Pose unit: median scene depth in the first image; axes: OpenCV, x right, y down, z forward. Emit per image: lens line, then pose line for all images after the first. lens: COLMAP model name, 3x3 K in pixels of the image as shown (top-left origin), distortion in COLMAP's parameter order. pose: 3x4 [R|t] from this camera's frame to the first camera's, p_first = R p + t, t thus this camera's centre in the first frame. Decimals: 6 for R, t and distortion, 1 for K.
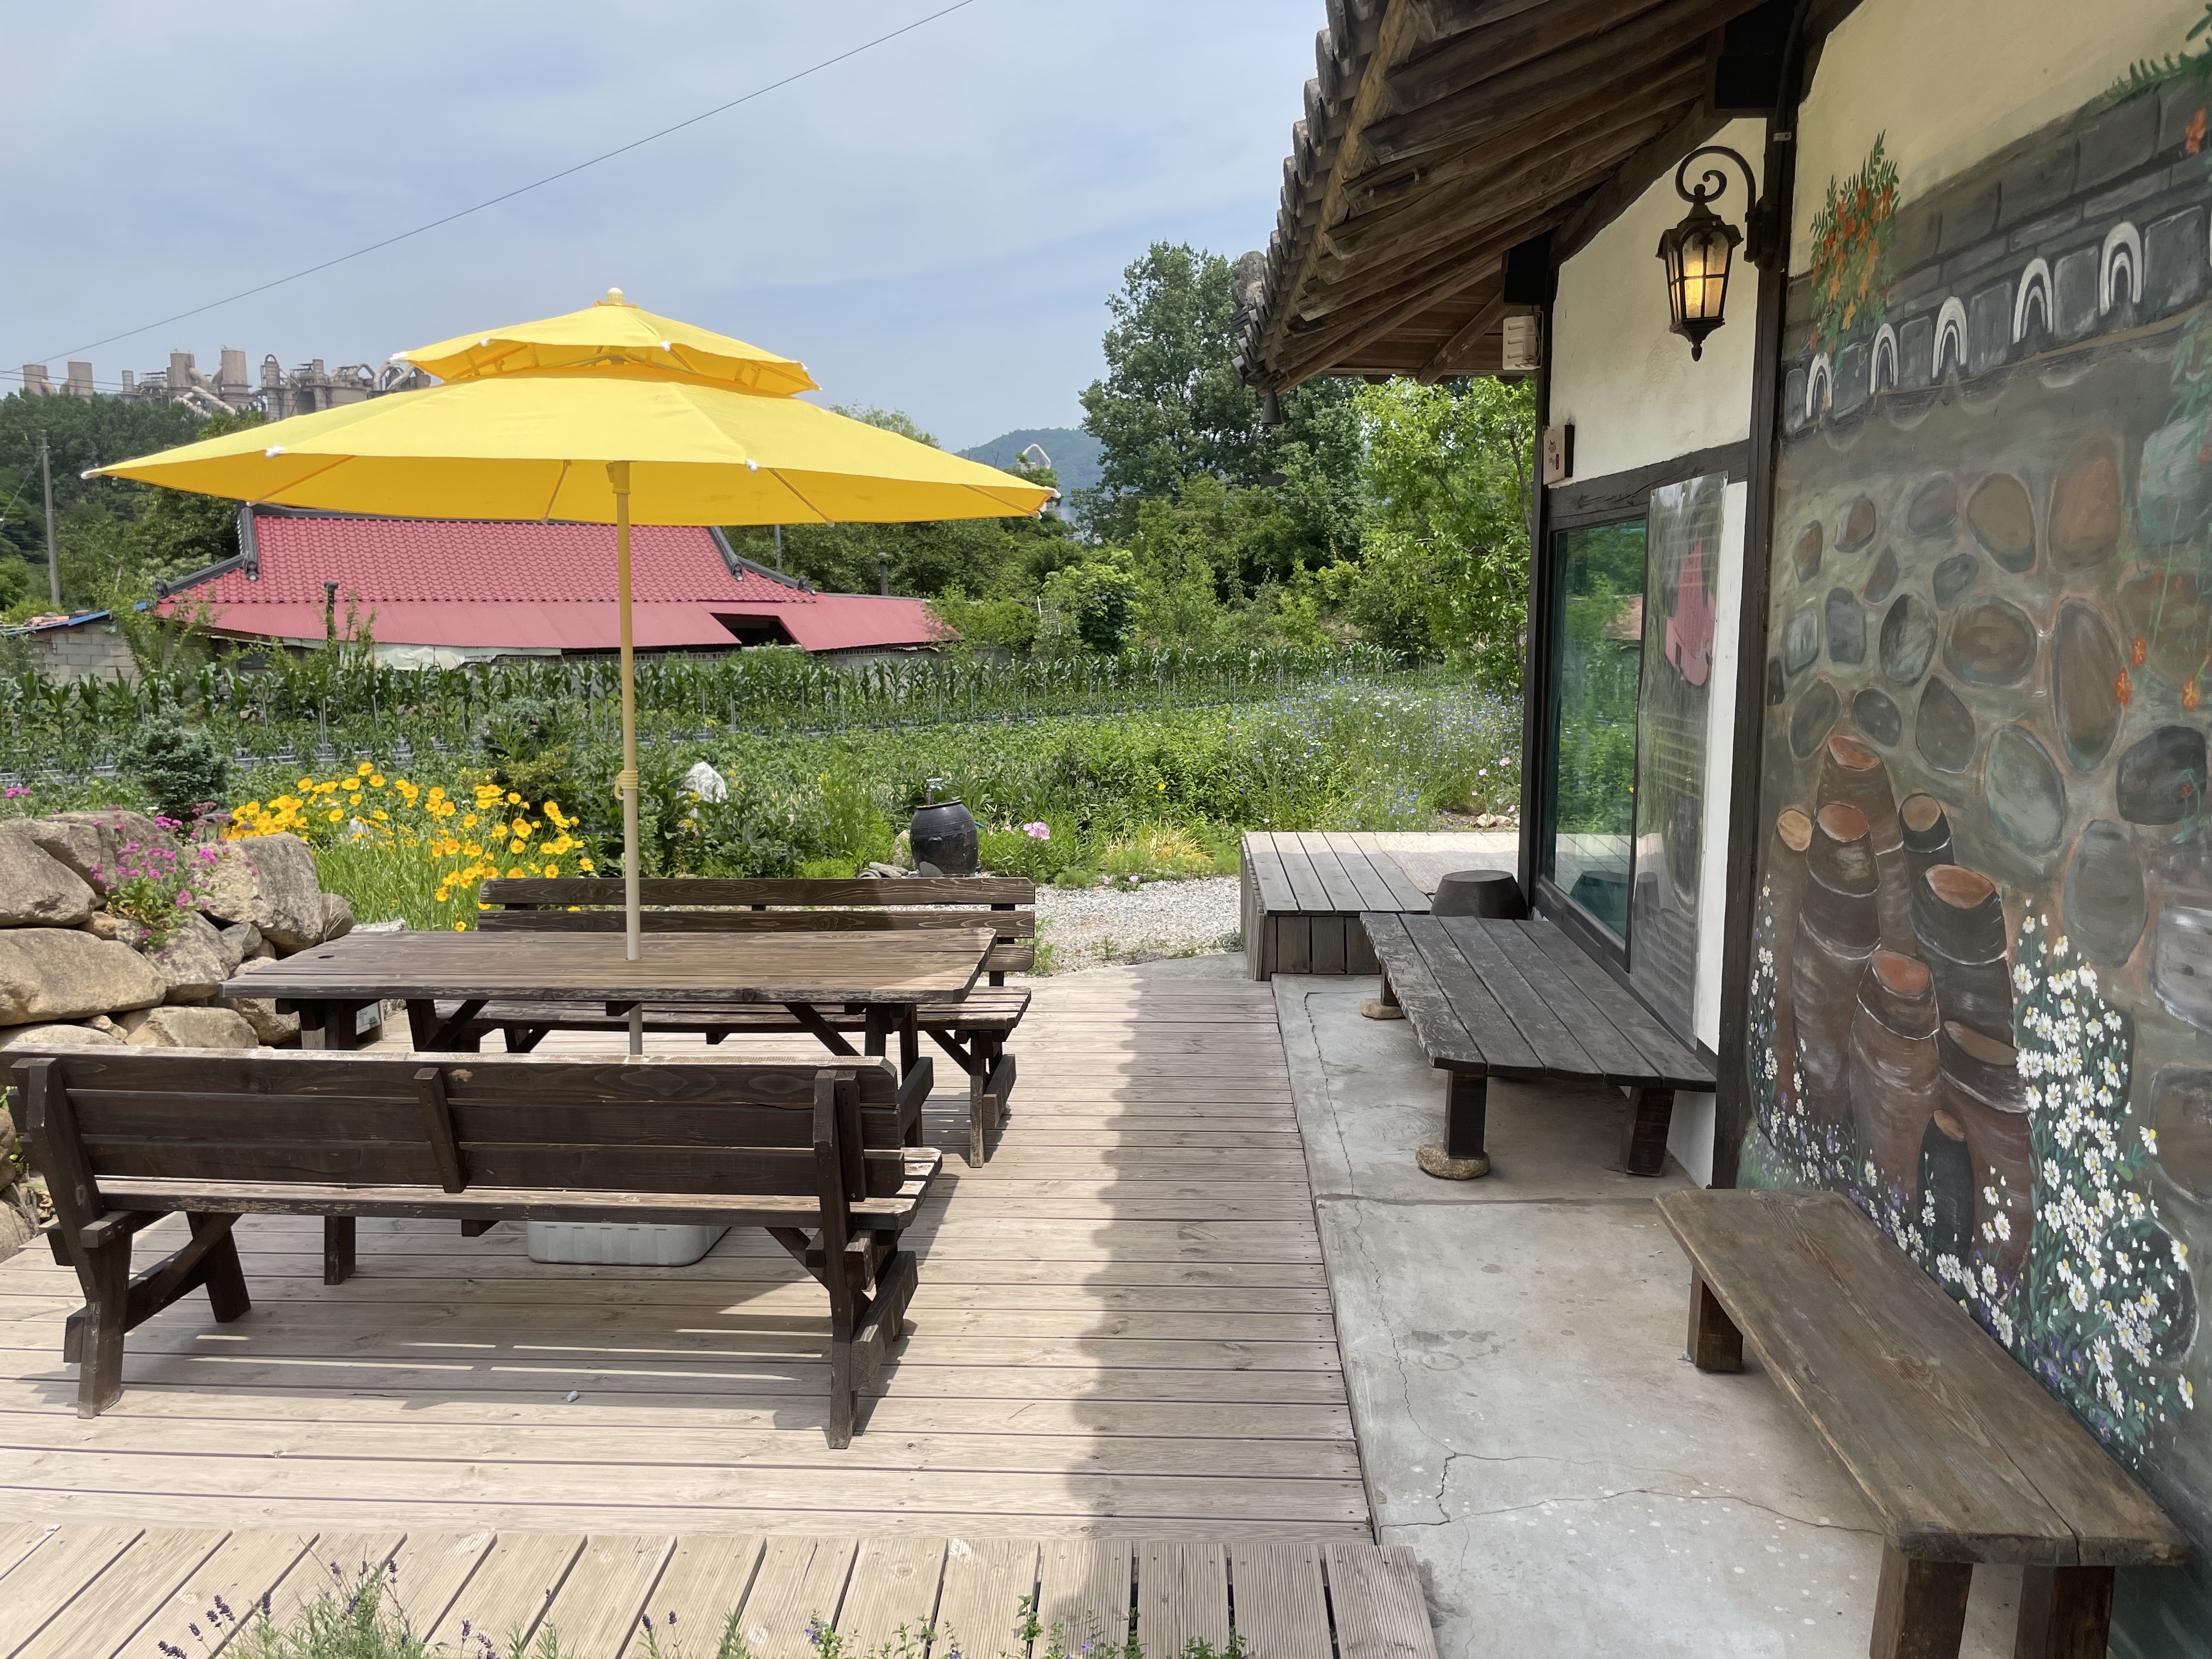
lens RADIAL K [[1682.0, 0, 1101.5], [0, 1682.0, 839.8], [0, 0, 1]] dist [0.082767, -0.119405]
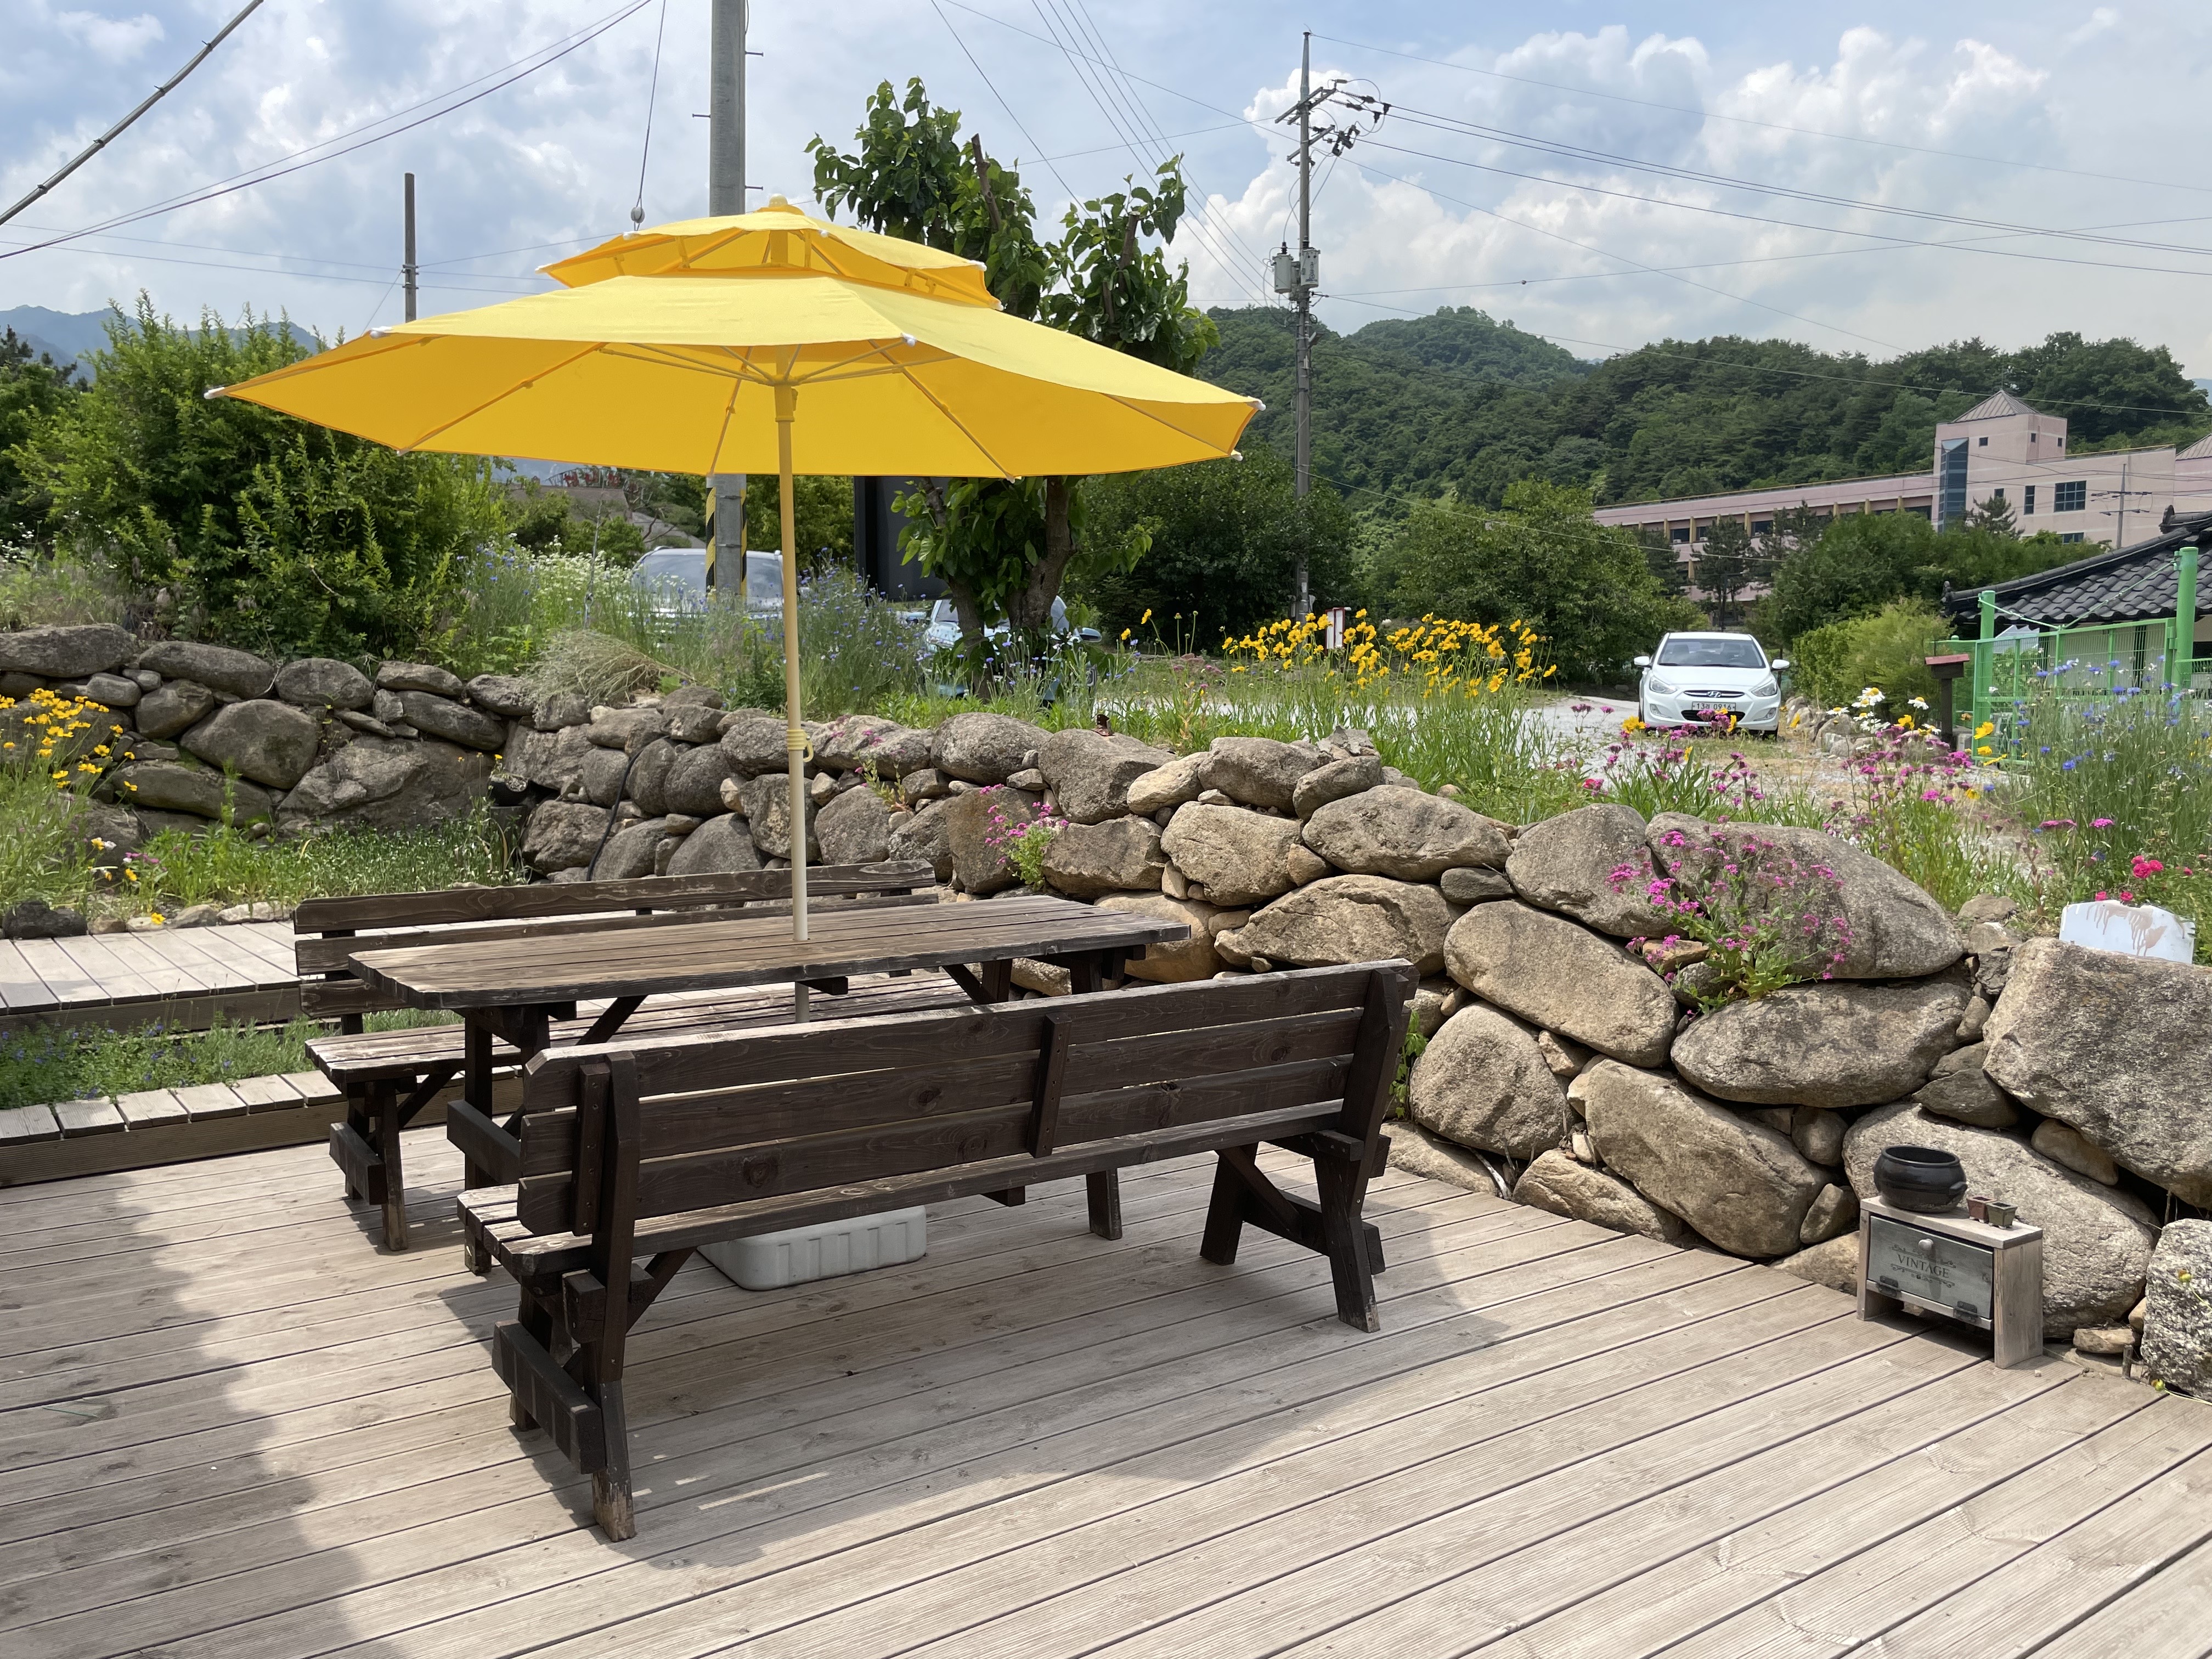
lens RADIAL K [[1682.0, 0, 1101.5], [0, 1682.0, 839.8], [0, 0, 1]] dist [0.082767, -0.119405]
pose [[-0.781066, 0.059514, -0.621605, 0.177088], [-0.087028, 0.975358, 0.202737, -0.205964], [0.618354, 0.212448, -0.756640, 2.059213]]
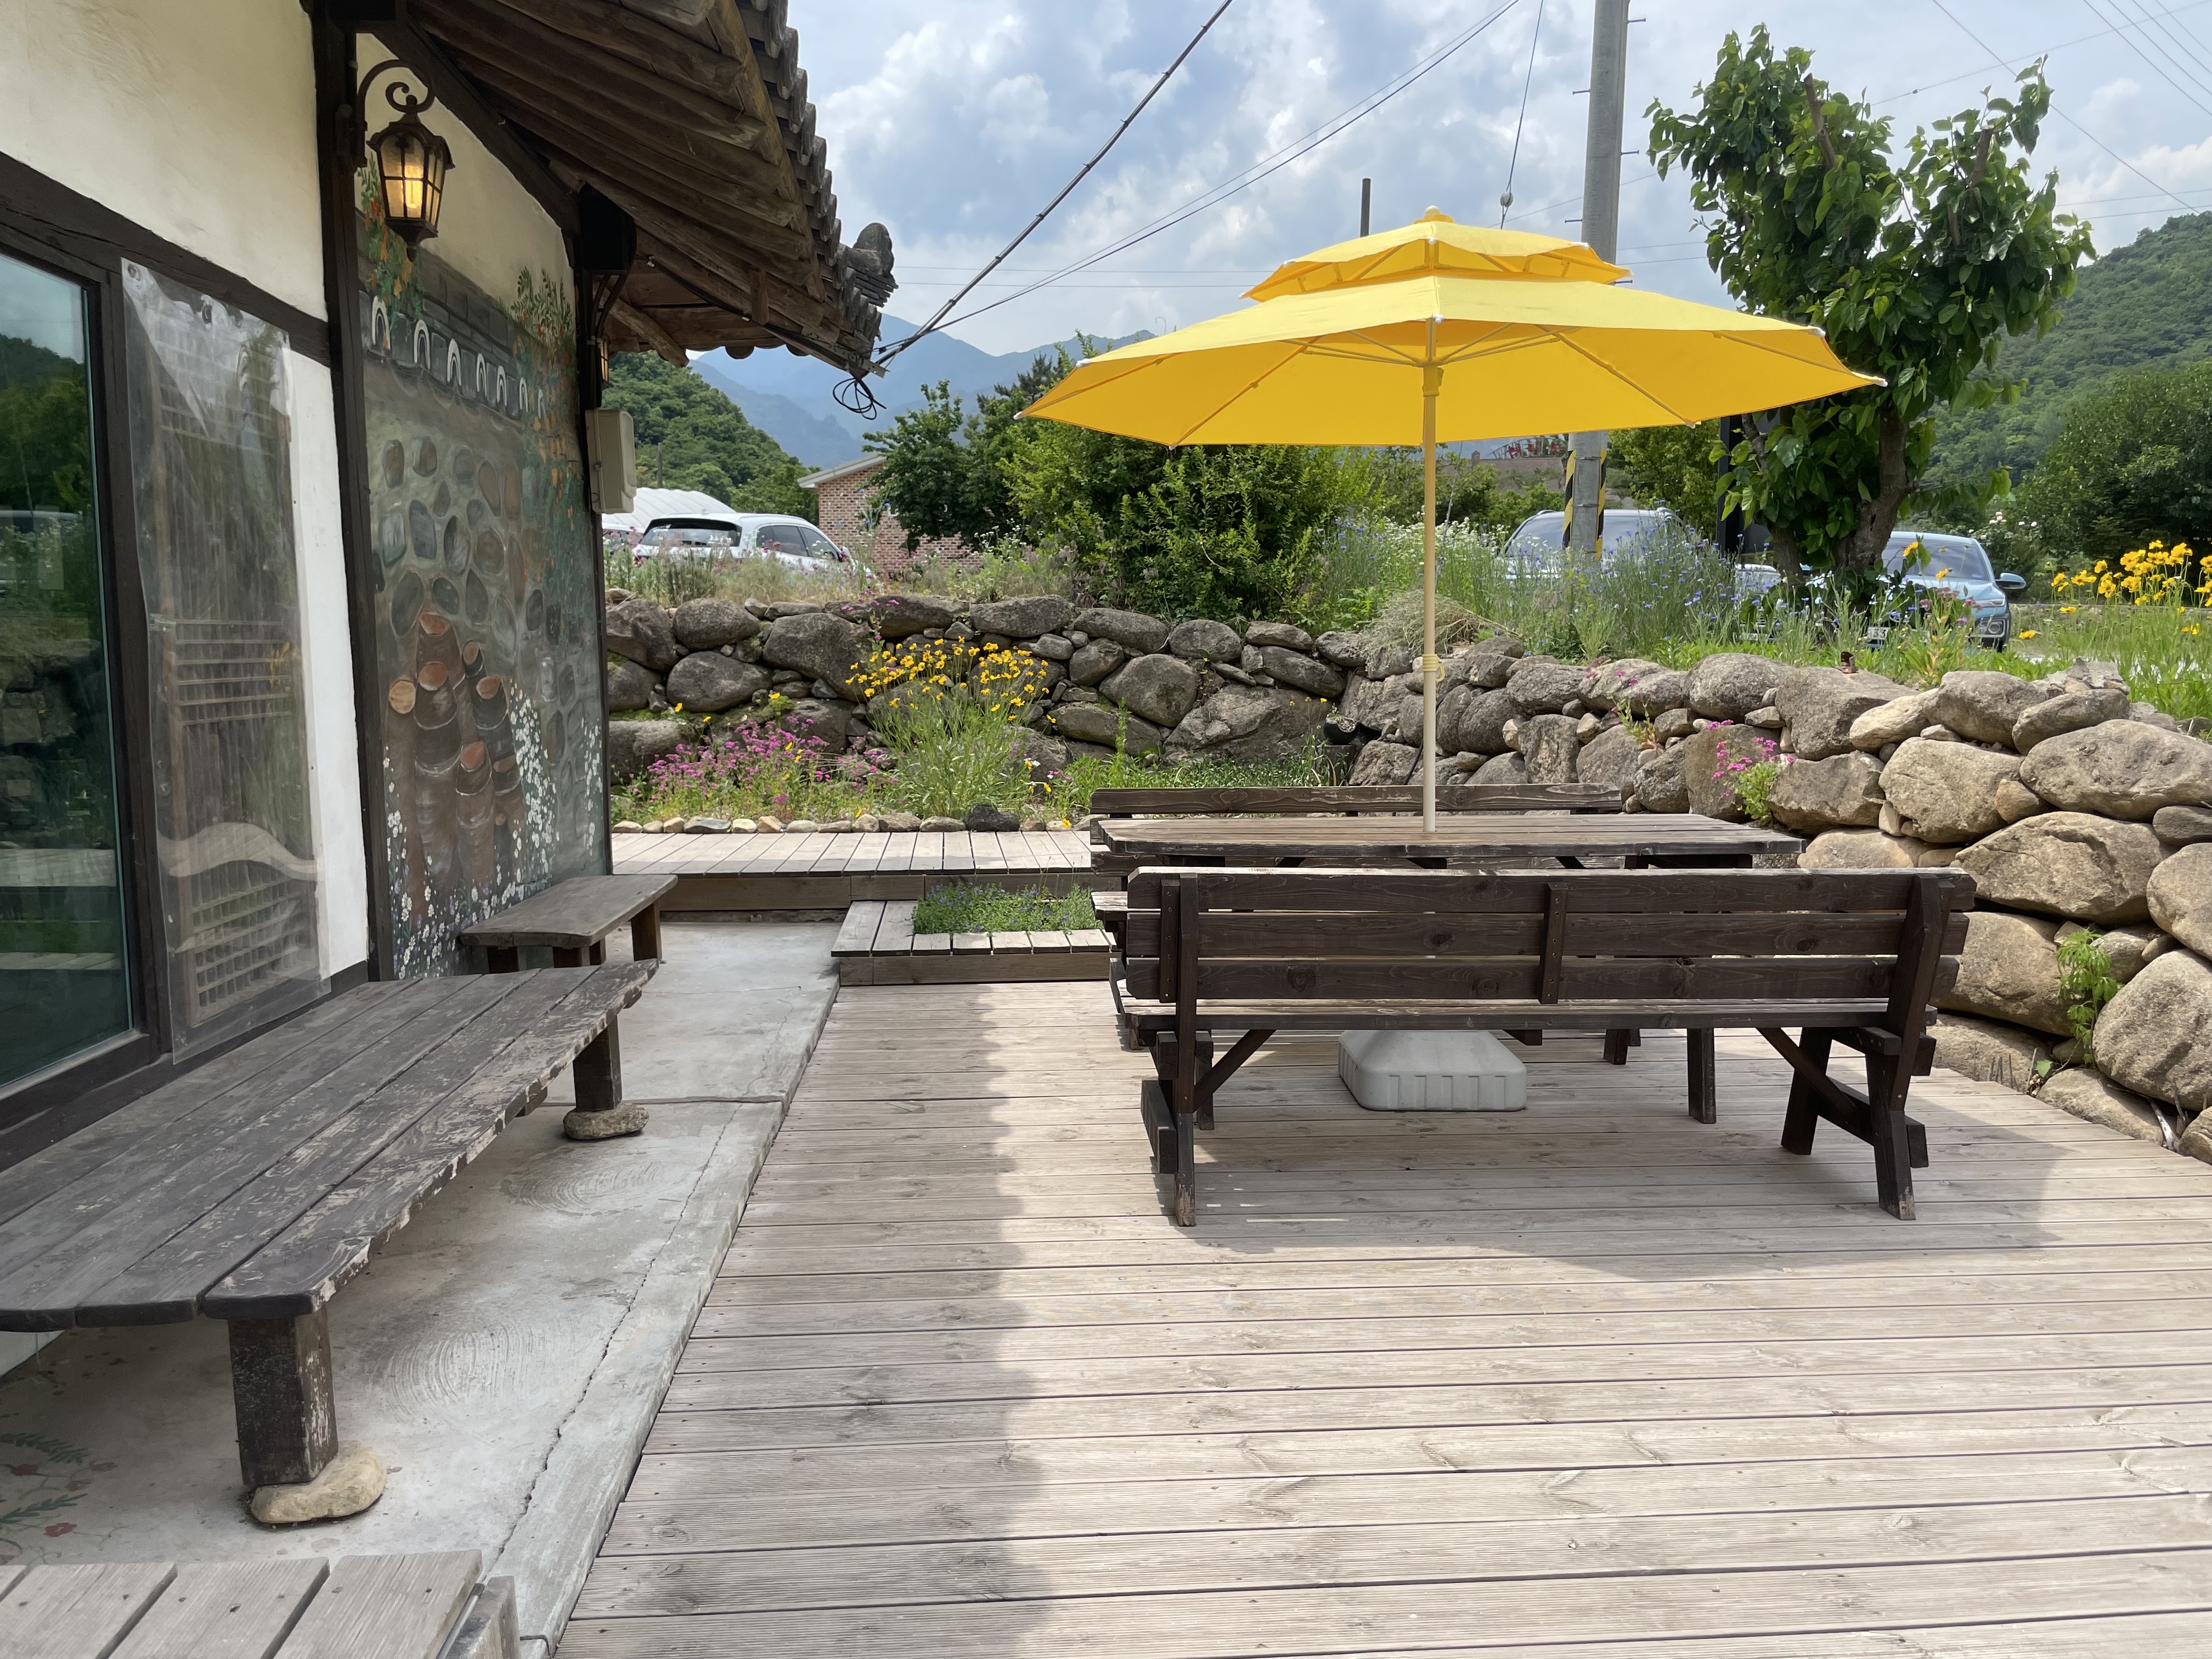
lens RADIAL K [[1682.0, 0, 1101.5], [0, 1682.0, 839.8], [0, 0, 1]] dist [0.082767, -0.119405]
pose [[-0.991463, 0.023269, -0.128297, 0.078845], [-0.009274, 0.968872, 0.247389, -0.218225], [0.130060, 0.246467, -0.960385, 2.335800]]
